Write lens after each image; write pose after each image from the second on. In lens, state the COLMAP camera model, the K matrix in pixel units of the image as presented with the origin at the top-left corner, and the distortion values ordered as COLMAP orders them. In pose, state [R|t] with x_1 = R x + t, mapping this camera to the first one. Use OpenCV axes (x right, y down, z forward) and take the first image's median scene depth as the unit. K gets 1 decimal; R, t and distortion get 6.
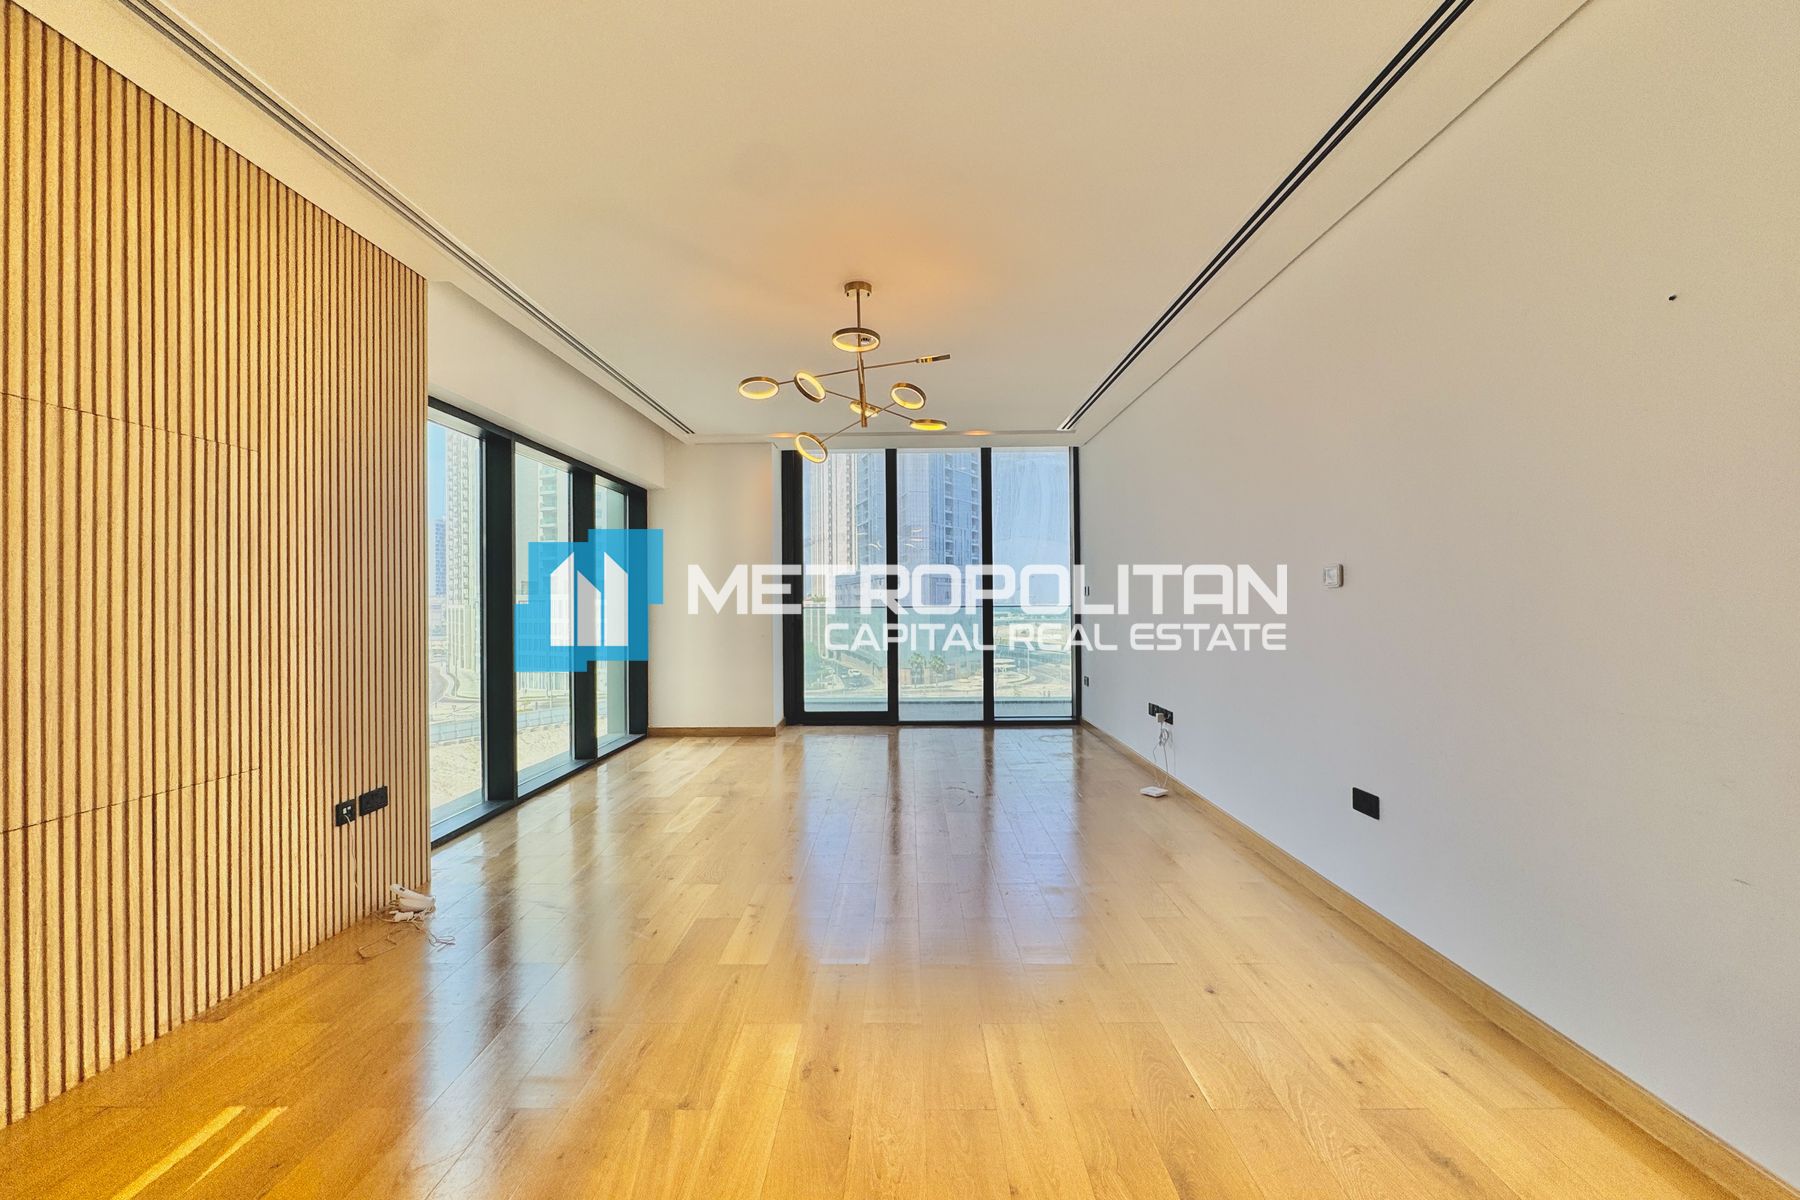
lens RADIAL K [[718.4, 0, 895.6], [0, 718.4, 598.5], [0, 0, 1]] dist [0.000192, 0.000230]
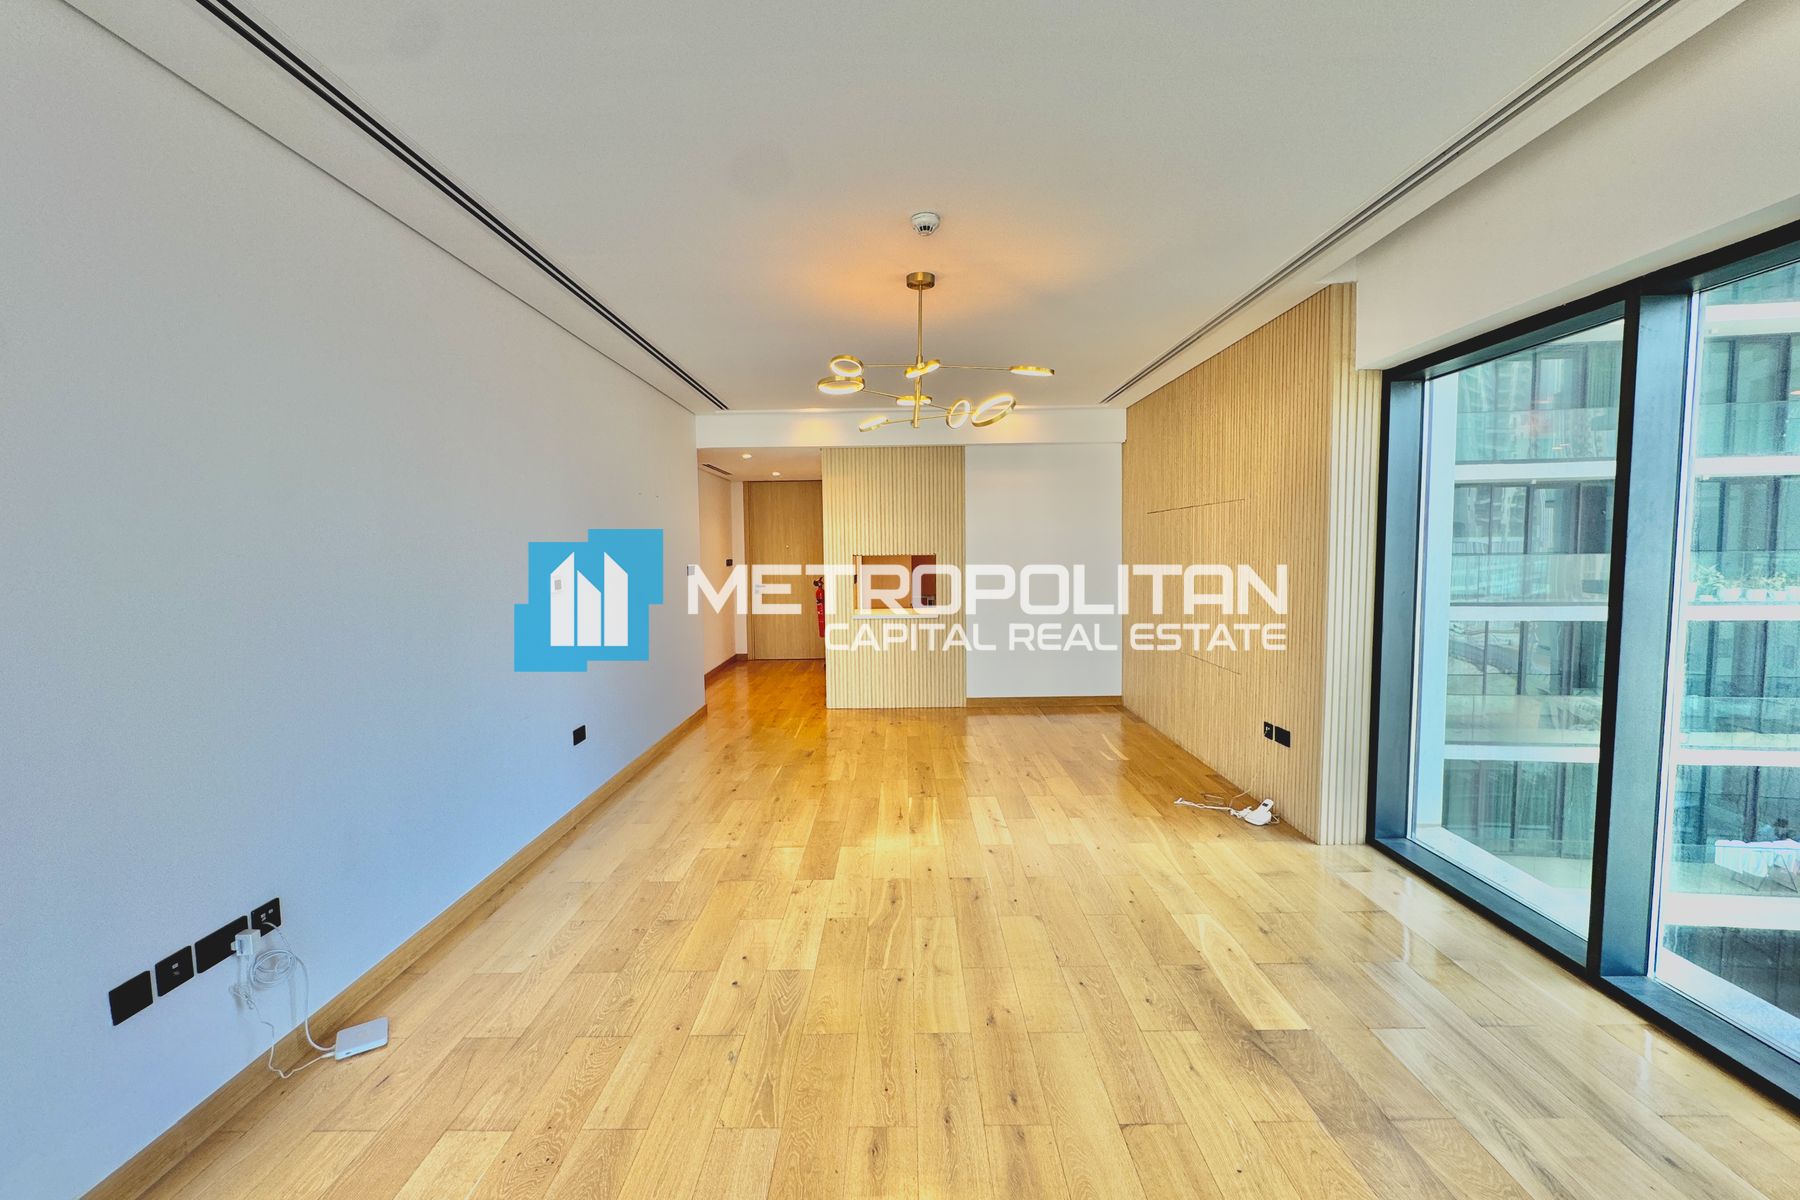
lens RADIAL K [[718.4, 0, 895.6], [0, 718.4, 598.5], [0, 0, 1]] dist [0.000192, 0.000230]
pose [[-0.999746, 0.020852, -0.008498, 0.000366], [0.020226, 0.997474, 0.068085, -0.083394], [0.009896, 0.067896, -0.997643, 2.350729]]
